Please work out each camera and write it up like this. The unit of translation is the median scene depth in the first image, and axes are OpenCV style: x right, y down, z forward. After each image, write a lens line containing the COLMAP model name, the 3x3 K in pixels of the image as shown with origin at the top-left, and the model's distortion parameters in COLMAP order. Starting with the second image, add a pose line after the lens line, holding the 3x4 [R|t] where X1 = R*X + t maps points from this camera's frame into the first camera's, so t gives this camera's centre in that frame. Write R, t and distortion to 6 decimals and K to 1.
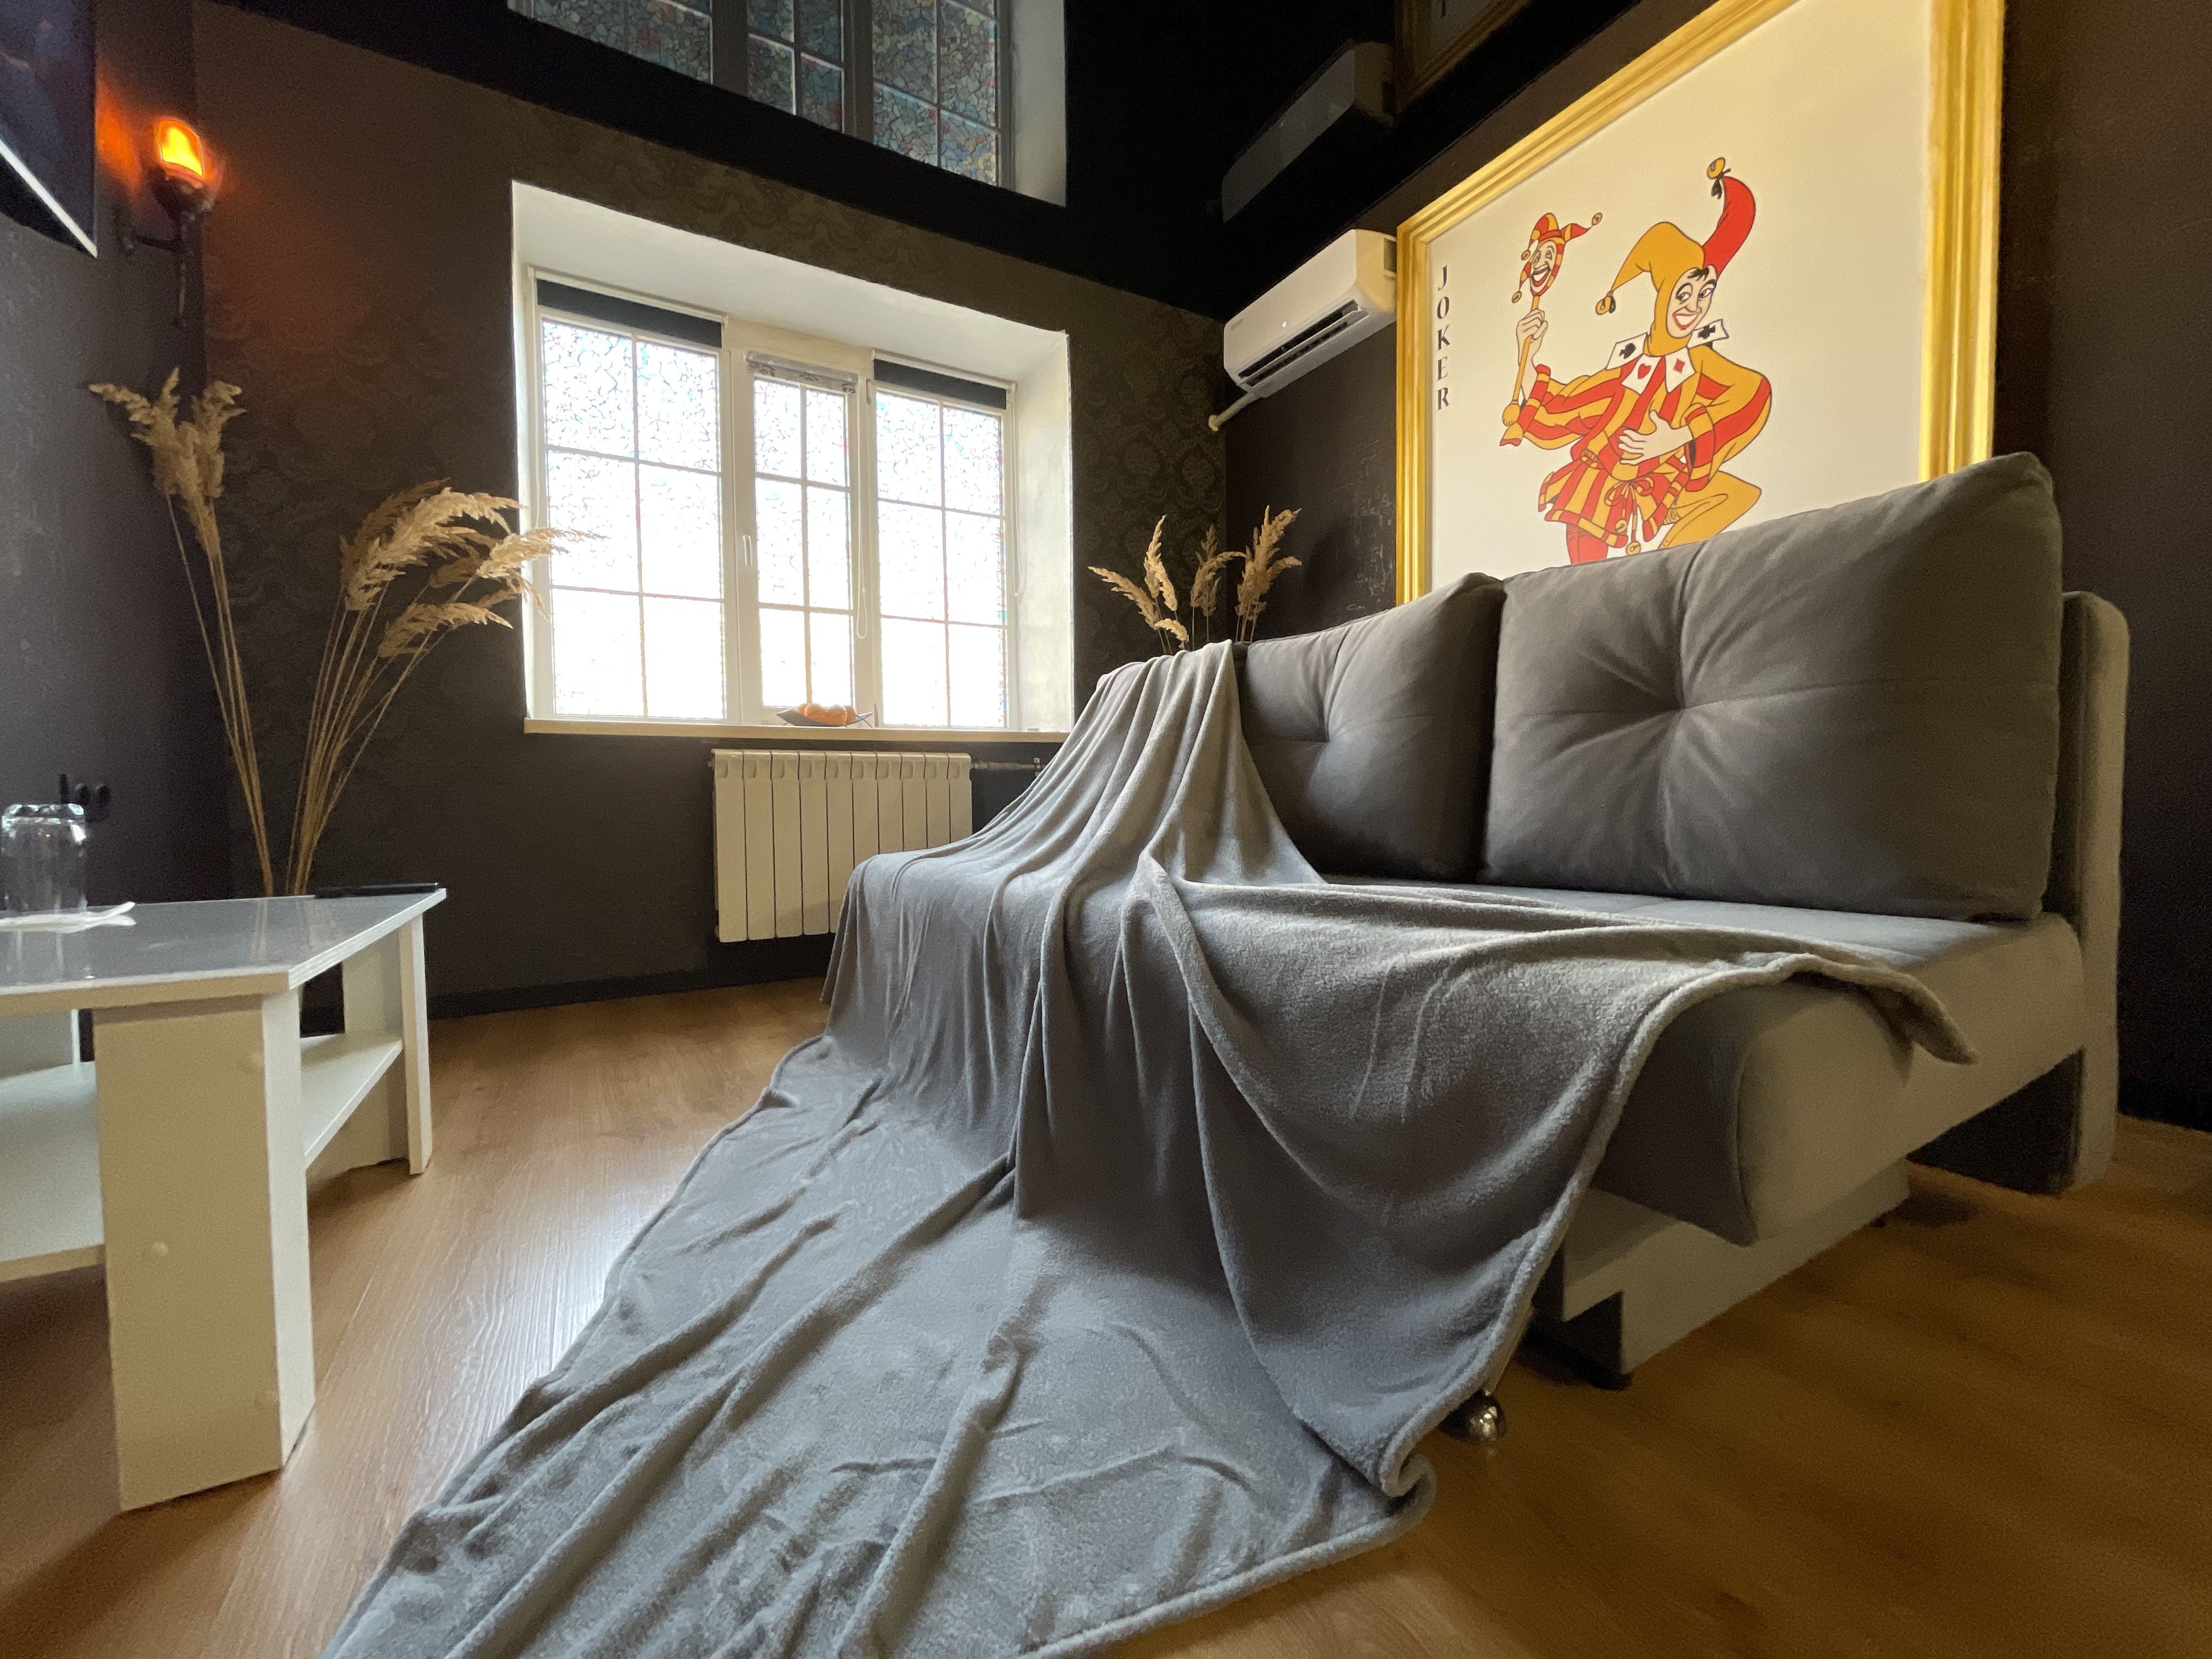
lens RADIAL K [[901.0, 0, 1113.9], [0, 901.0, 833.9], [0, 0, 1]] dist [-0.010173, -0.000065]
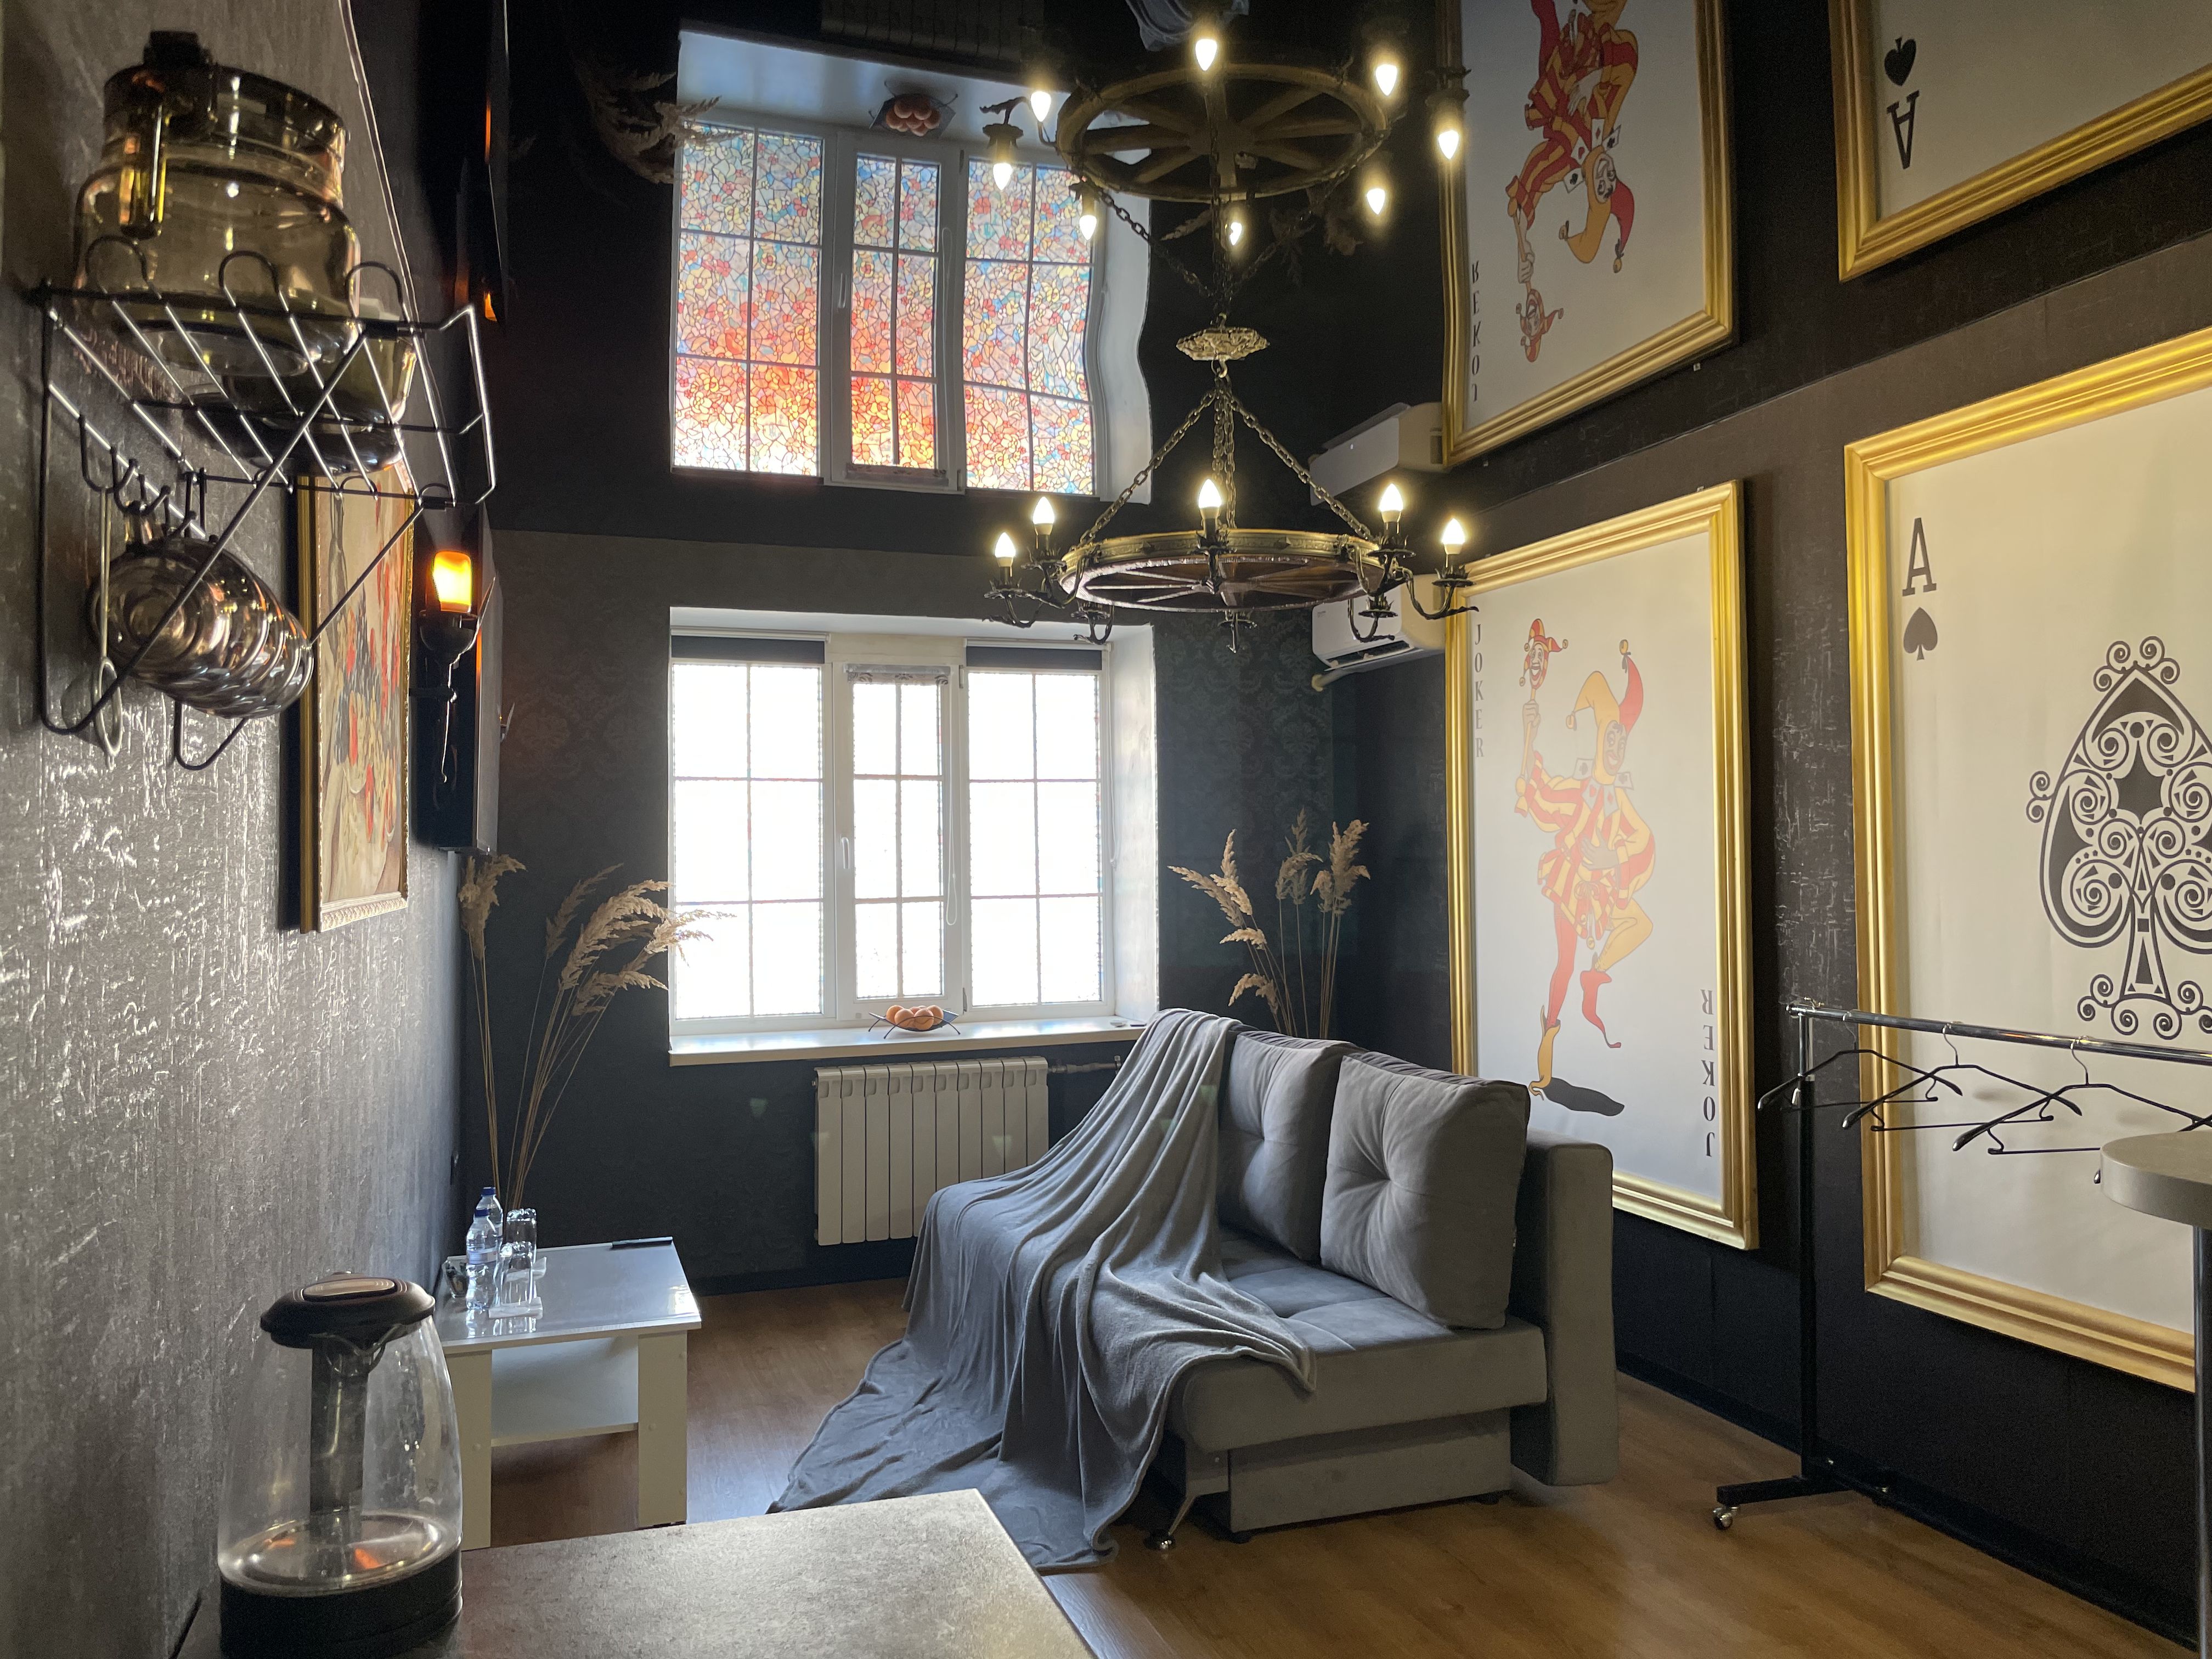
lens RADIAL K [[1697.9, 0, 1113.4], [0, 1697.9, 814.0], [0, 0, 1]] dist [0.053419, -0.098295]
pose [[0.978952, -0.006077, -0.204000, 0.422151], [-0.007429, 0.997833, -0.065375, -0.329525], [0.203955, 0.065515, 0.976786, -1.220667]]
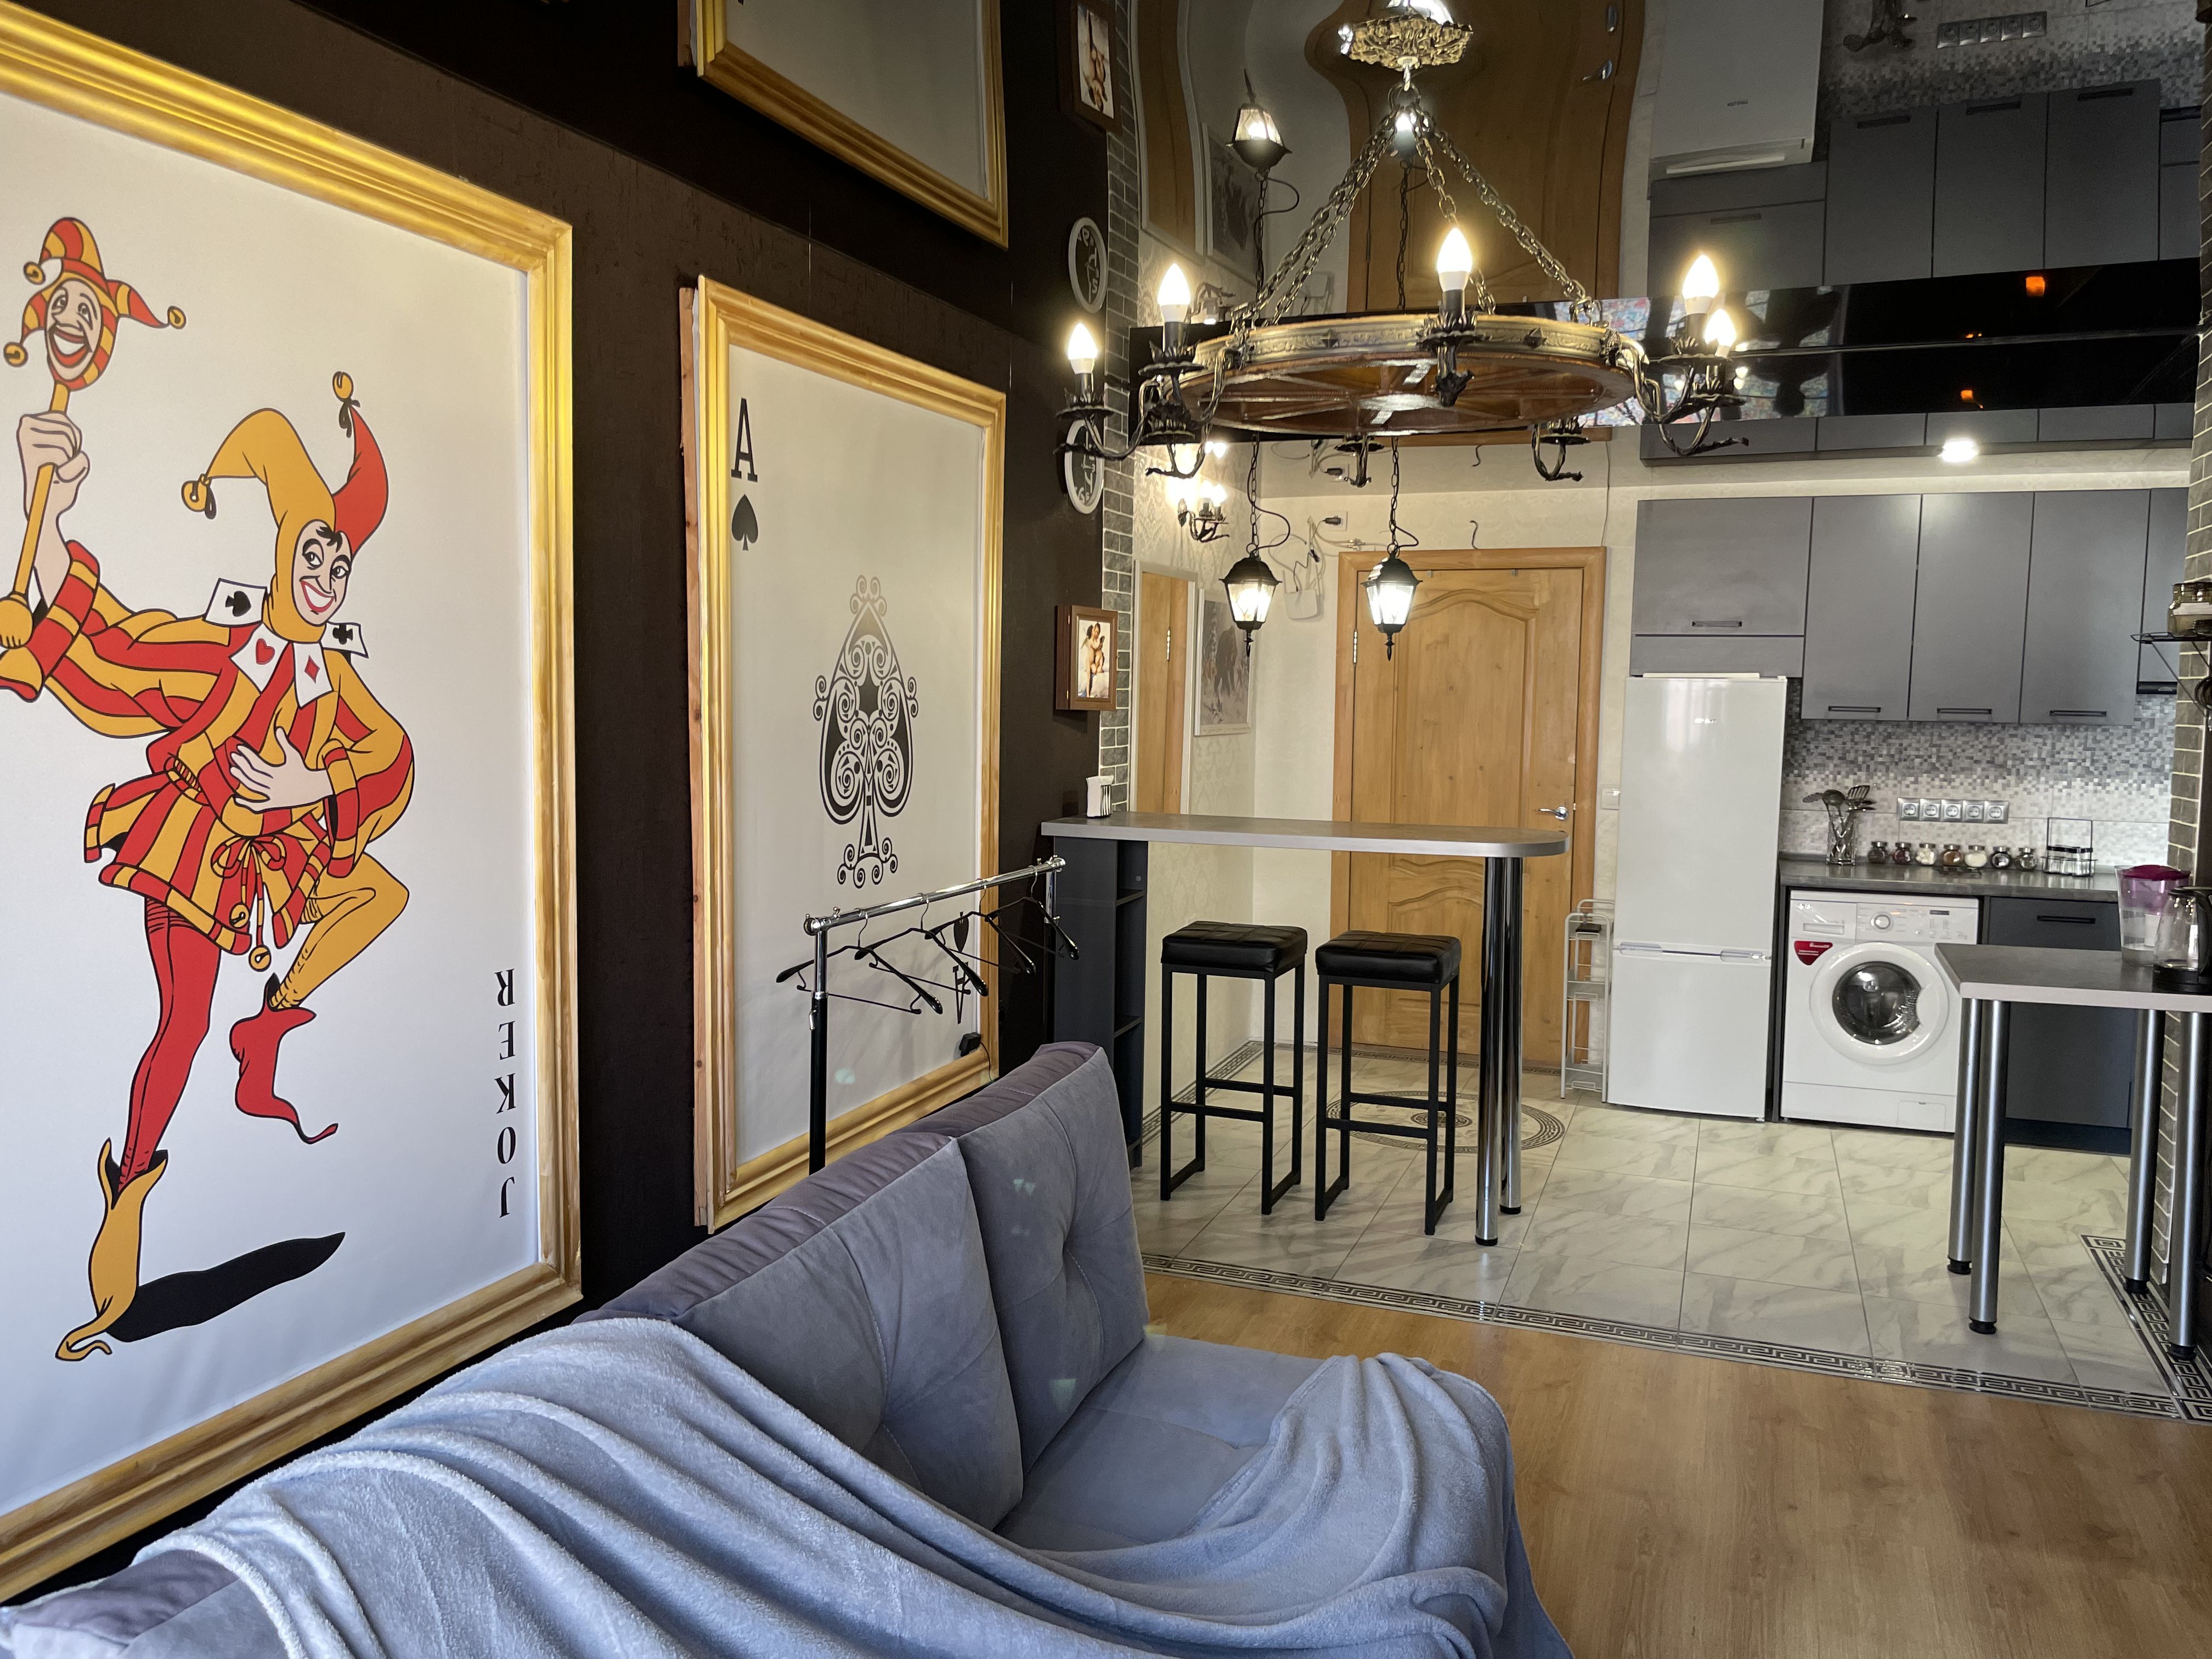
lens RADIAL K [[1697.9, 0, 1096.4], [0, 1697.9, 829.8], [0, 0, 1]] dist [0.053419, -0.098295]
pose [[-0.634459, -0.070220, 0.769761, -0.566998], [0.023466, 0.993656, 0.109986, -0.496164], [-0.772600, 0.087844, -0.628786, 1.243219]]
